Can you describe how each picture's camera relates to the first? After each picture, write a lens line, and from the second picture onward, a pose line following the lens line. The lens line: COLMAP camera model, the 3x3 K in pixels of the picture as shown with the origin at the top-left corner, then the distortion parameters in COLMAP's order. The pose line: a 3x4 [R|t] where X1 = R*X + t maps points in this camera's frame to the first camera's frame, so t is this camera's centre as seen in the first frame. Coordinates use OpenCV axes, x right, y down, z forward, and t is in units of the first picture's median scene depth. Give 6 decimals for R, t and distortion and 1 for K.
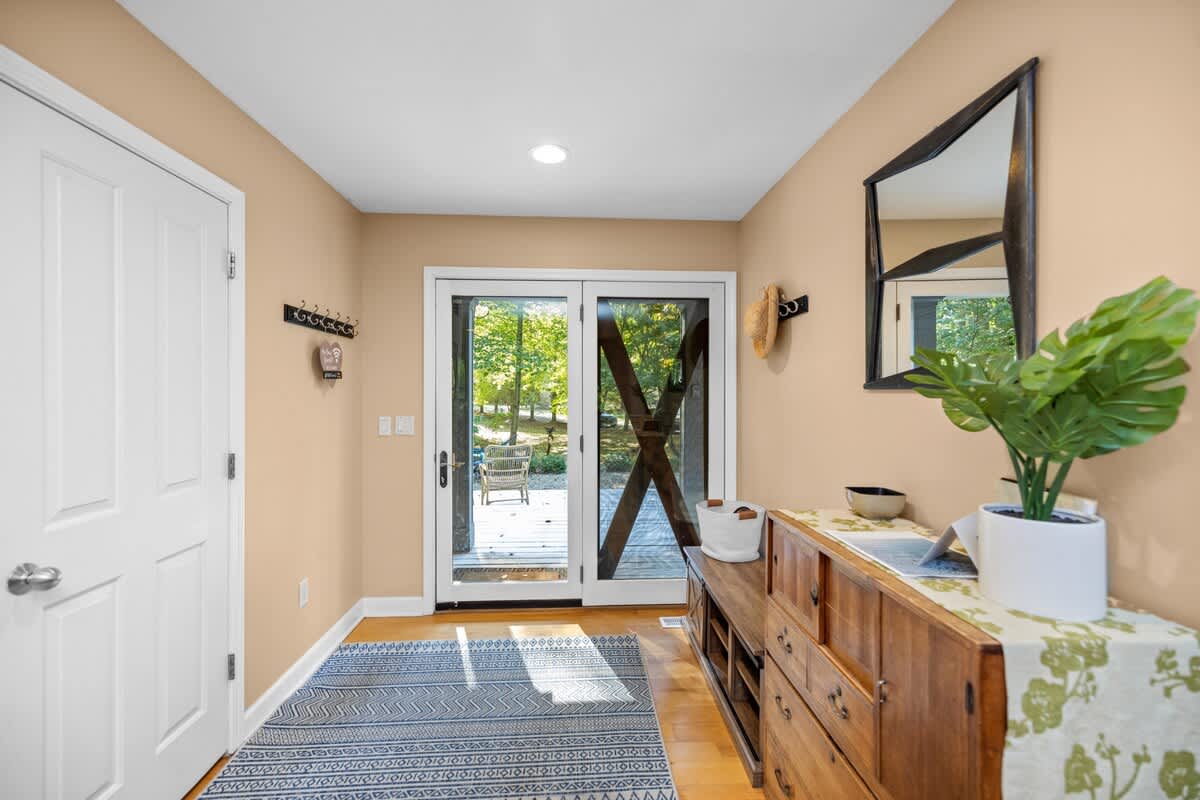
lens RADIAL K [[505.2, 0, 594.8], [0, 505.2, 392.1], [0, 0, 1]] dist [0.013203, -0.000022]
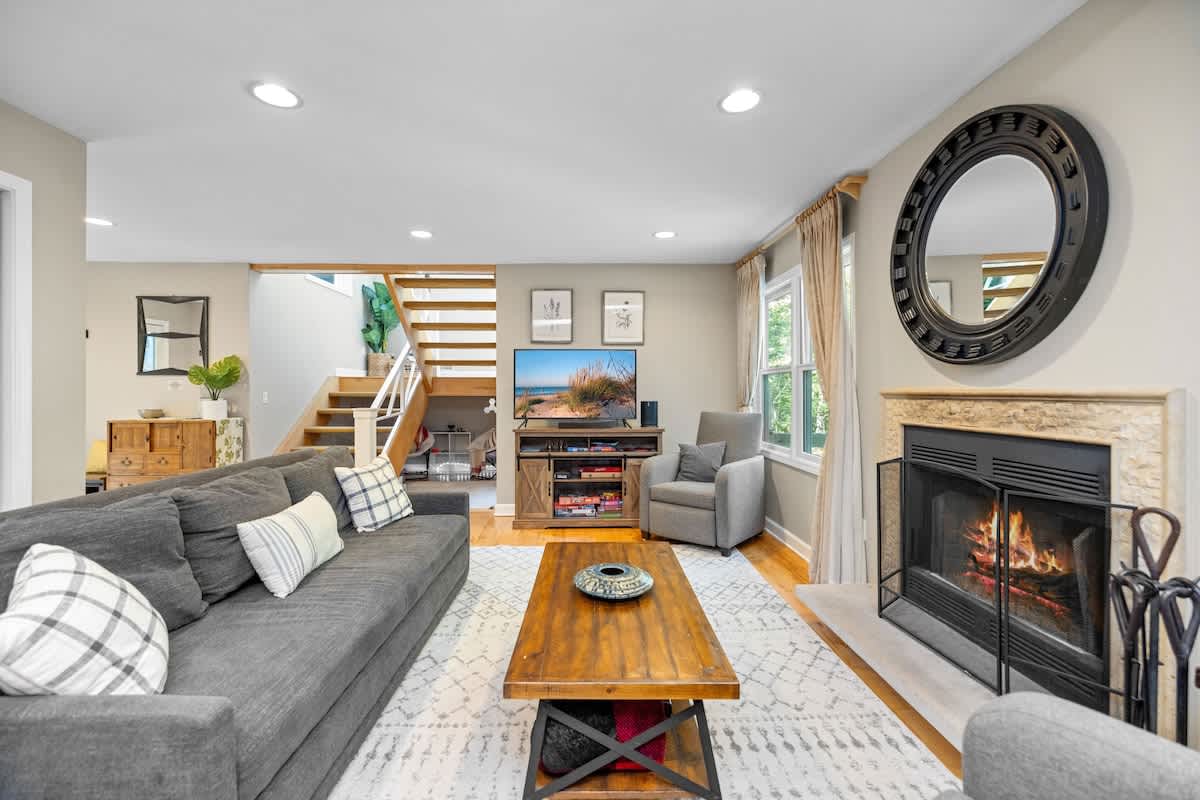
lens RADIAL K [[505.2, 0, 594.8], [0, 505.2, 392.1], [0, 0, 1]] dist [0.013203, -0.000022]
pose [[0.045388, 0.003988, 0.998961, -3.850646], [-0.004977, 0.999981, -0.003766, 0.156440], [-0.998957, -0.004801, 0.045407, -2.853664]]
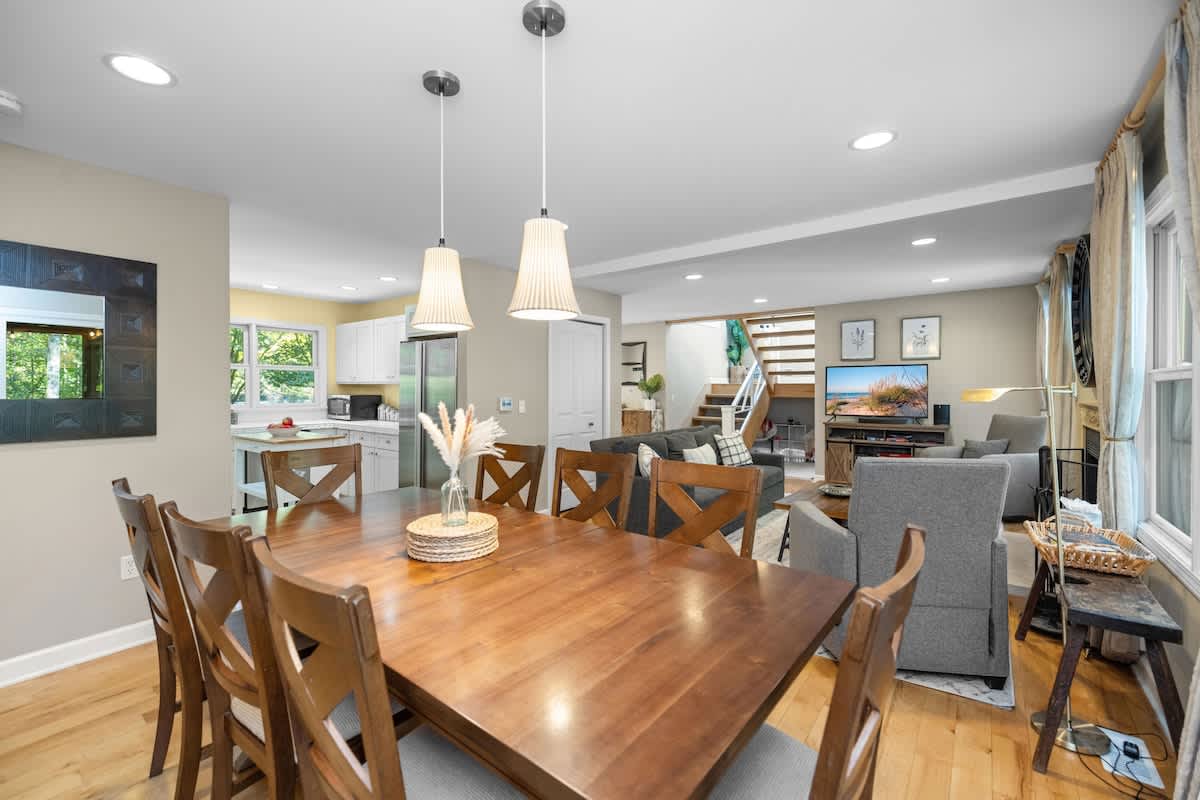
lens RADIAL K [[505.2, 0, 594.8], [0, 505.2, 392.1], [0, 0, 1]] dist [0.013203, -0.000022]
pose [[0.665864, -0.001343, 0.746072, -6.272435], [-0.005132, 0.999966, 0.006380, 0.058578], [-0.746056, -0.008077, 0.665835, -4.083852]]
